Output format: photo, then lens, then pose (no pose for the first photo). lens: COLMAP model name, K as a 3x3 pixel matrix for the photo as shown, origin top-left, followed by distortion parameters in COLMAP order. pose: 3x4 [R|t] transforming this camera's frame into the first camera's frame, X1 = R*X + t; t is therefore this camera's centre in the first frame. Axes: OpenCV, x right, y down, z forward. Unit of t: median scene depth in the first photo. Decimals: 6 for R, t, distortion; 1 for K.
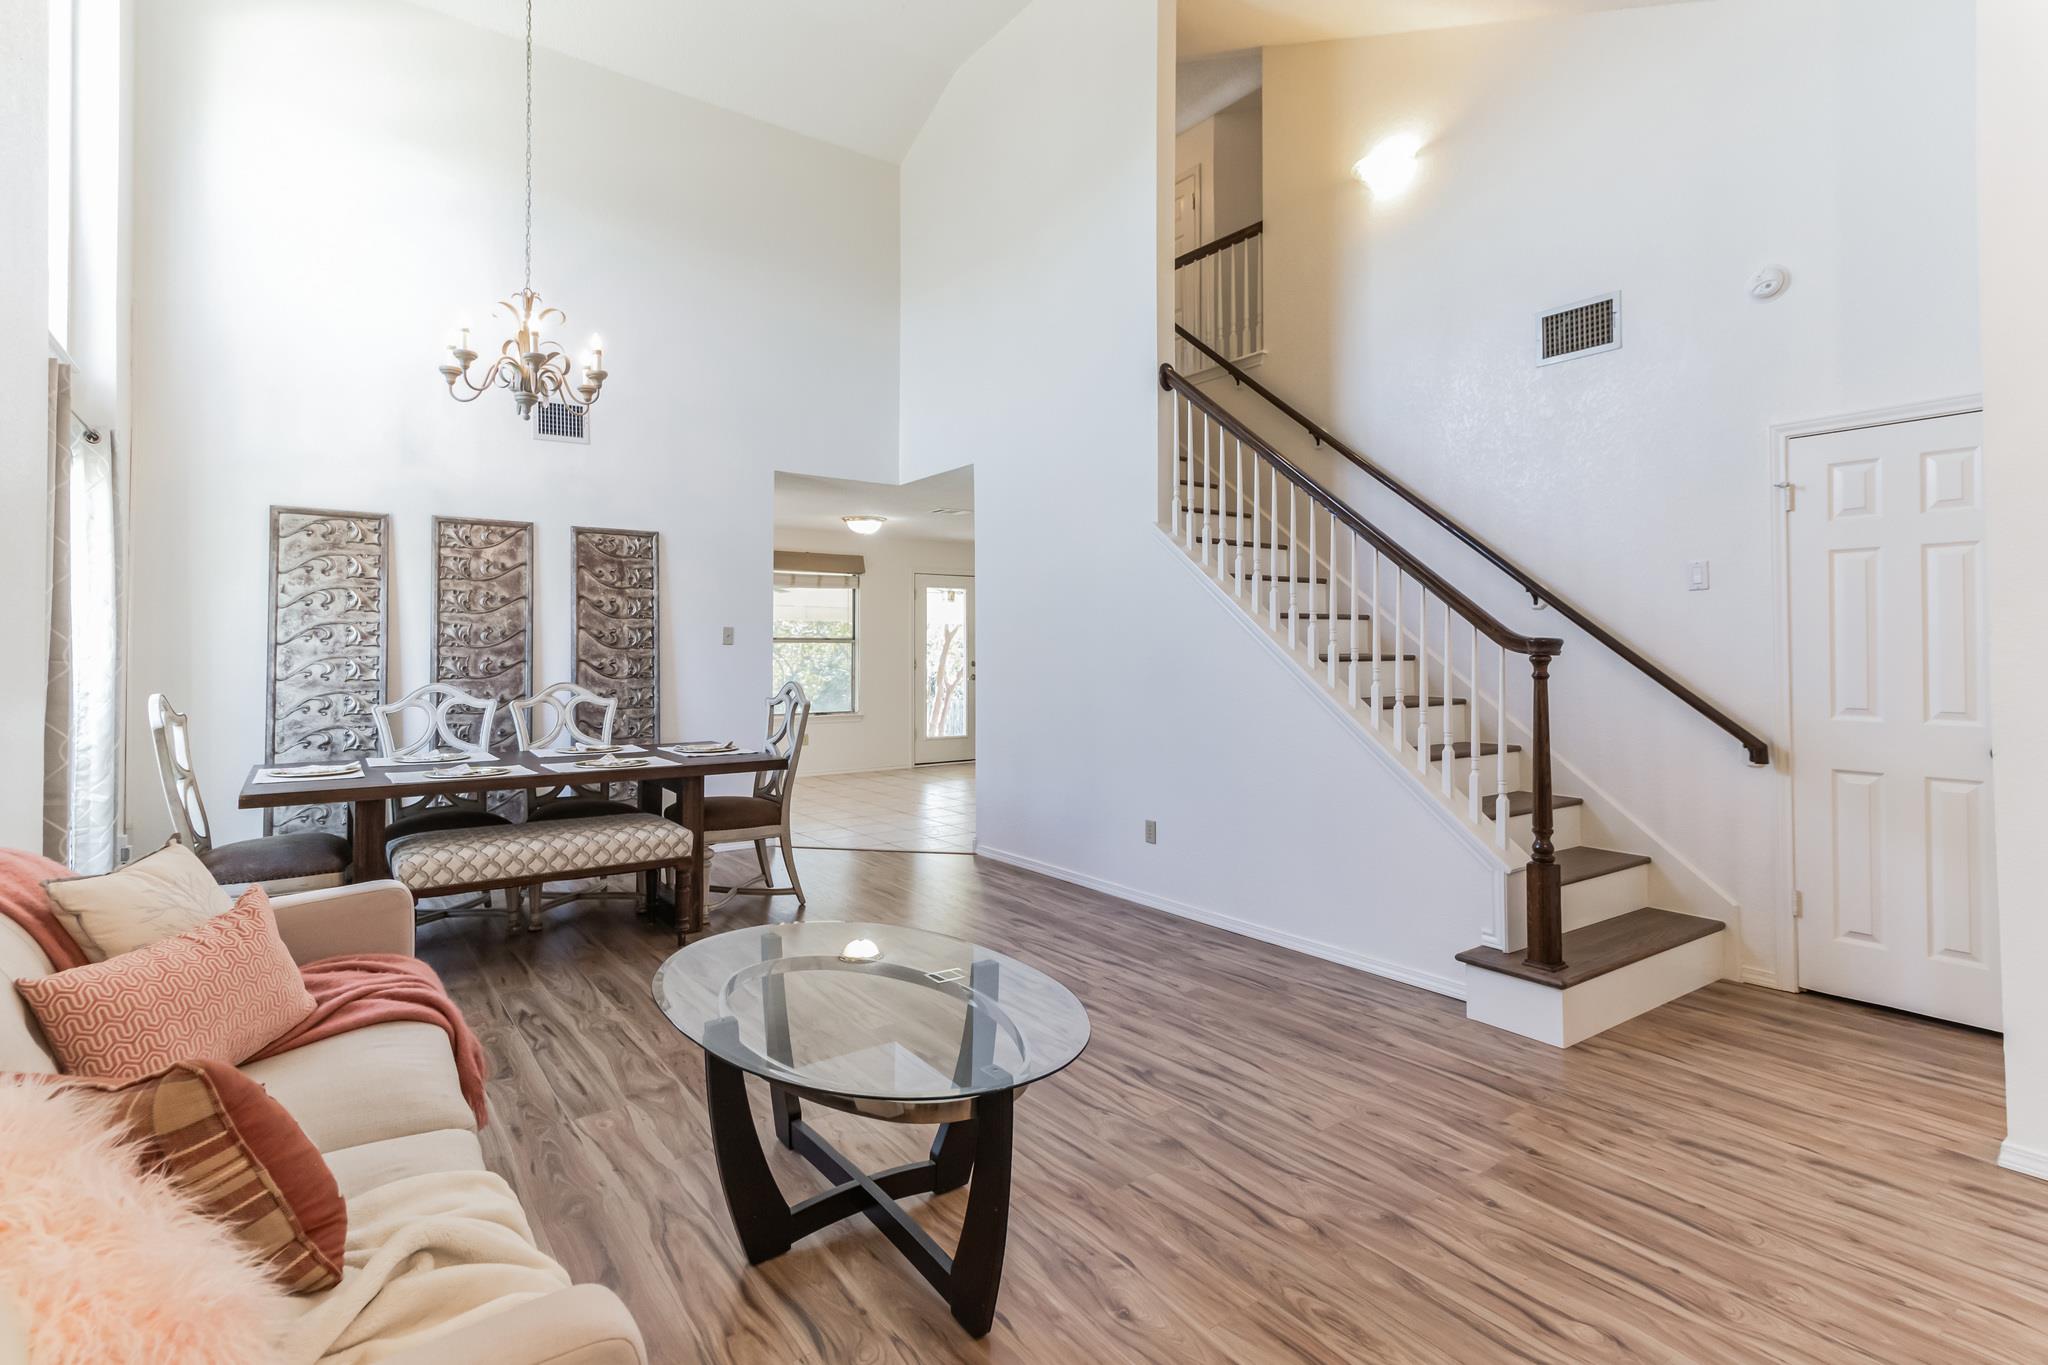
lens RADIAL K [[981.4, 0, 1025.3], [0, 981.4, 648.1], [0, 0, 1]] dist [0.012576, 0.000159]
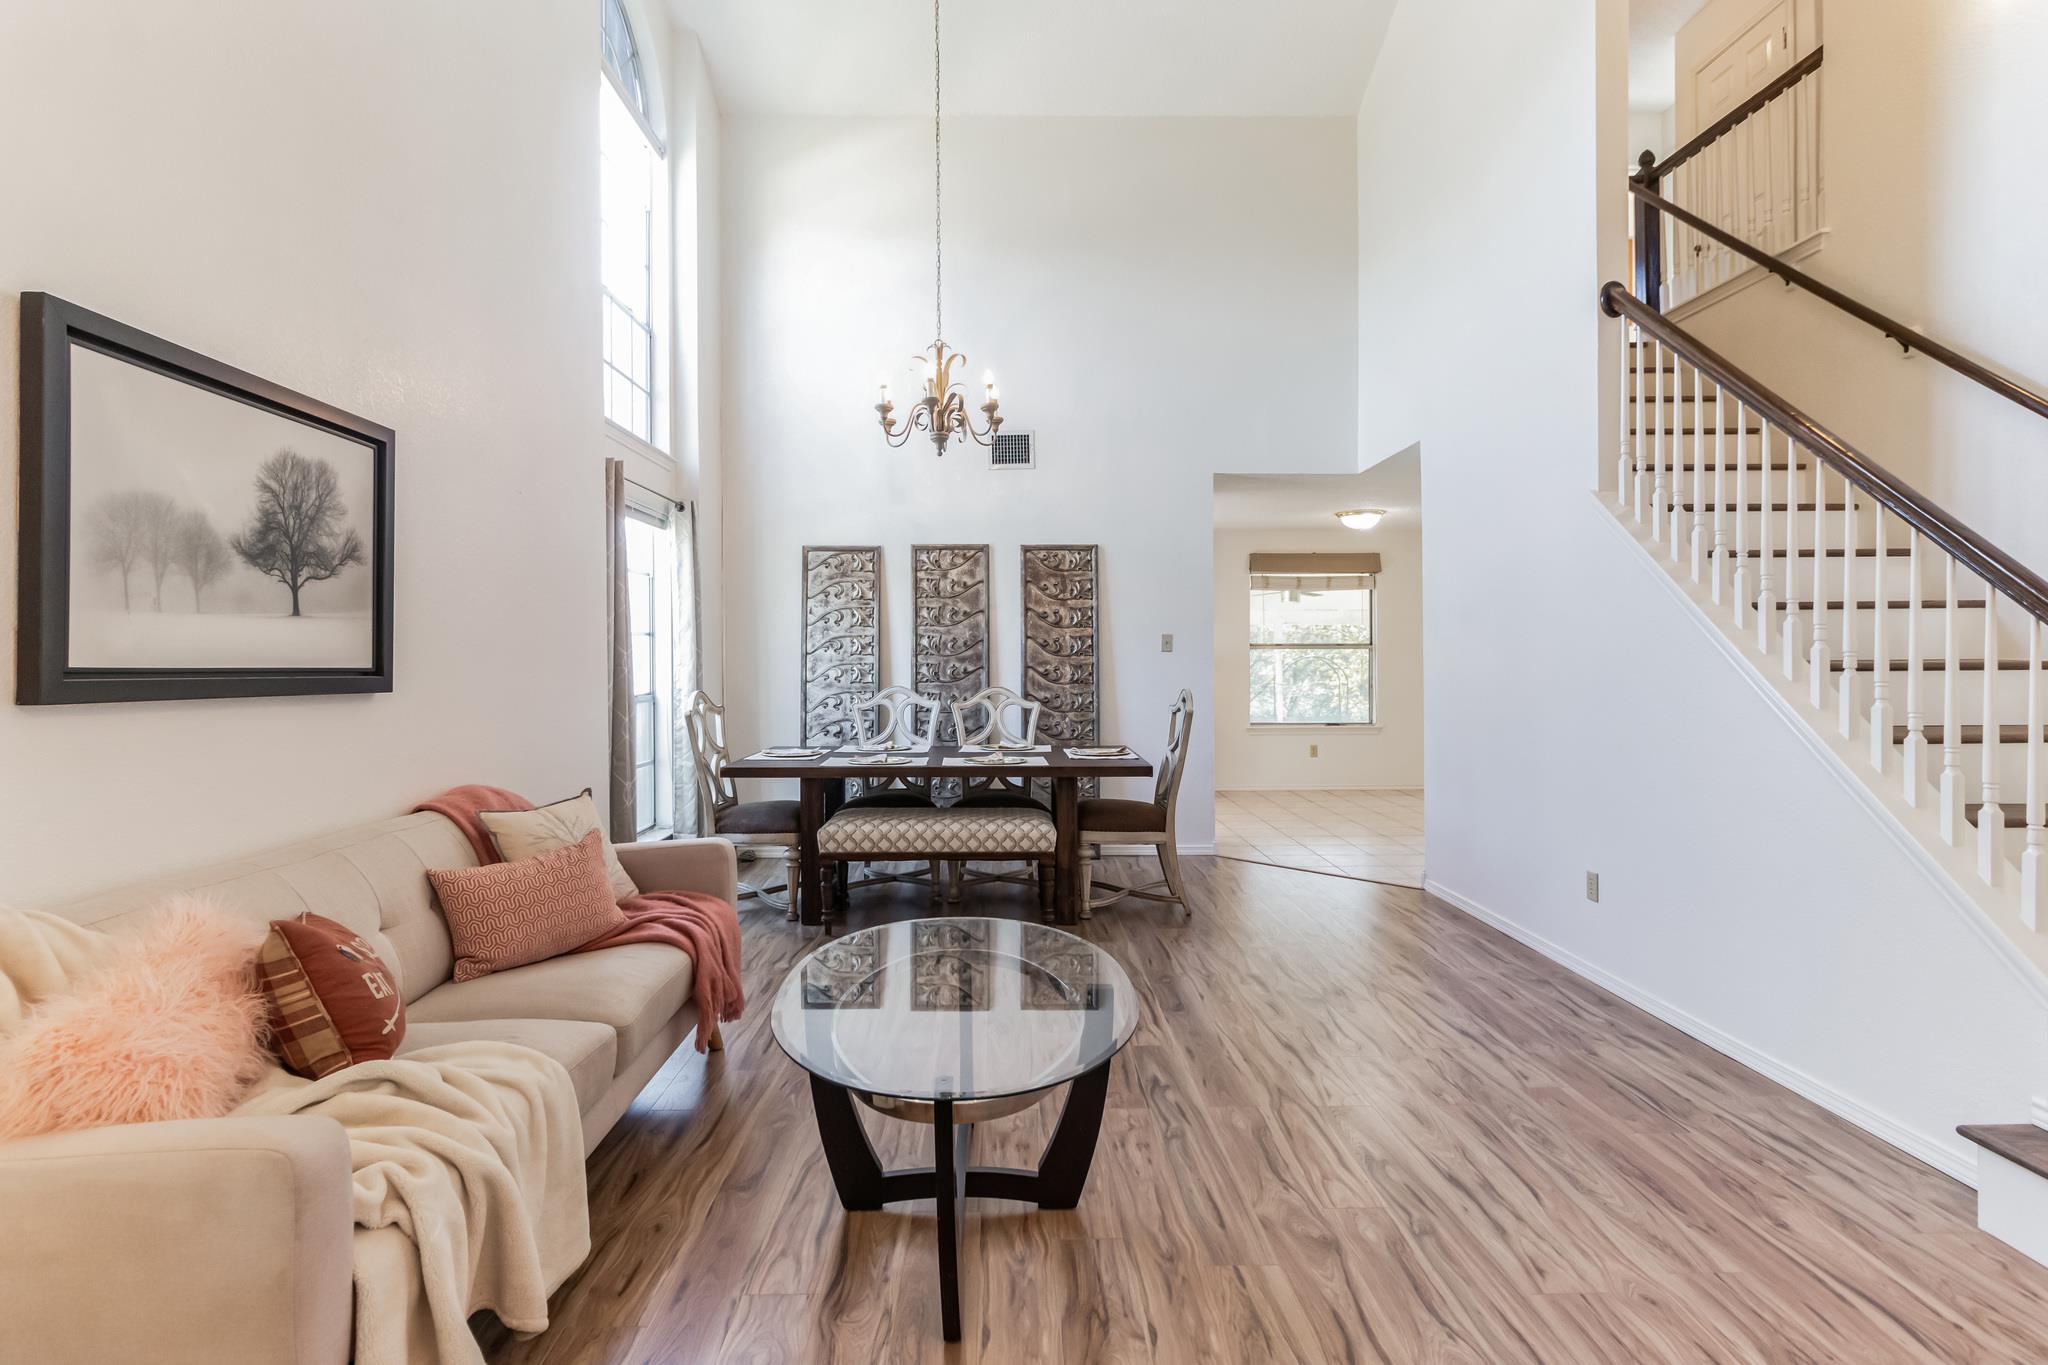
lens RADIAL K [[1013.4, 0, 1024.0], [0, 1013.4, 682.5], [0, 0, 1]] dist [-0.002253, -0.001296]
pose [[0.816952, 0.010880, -0.576604, 0.225120], [0.005112, 0.999646, 0.026105, 0.000421], [0.576684, -0.024274, 0.816607, 0.081623]]
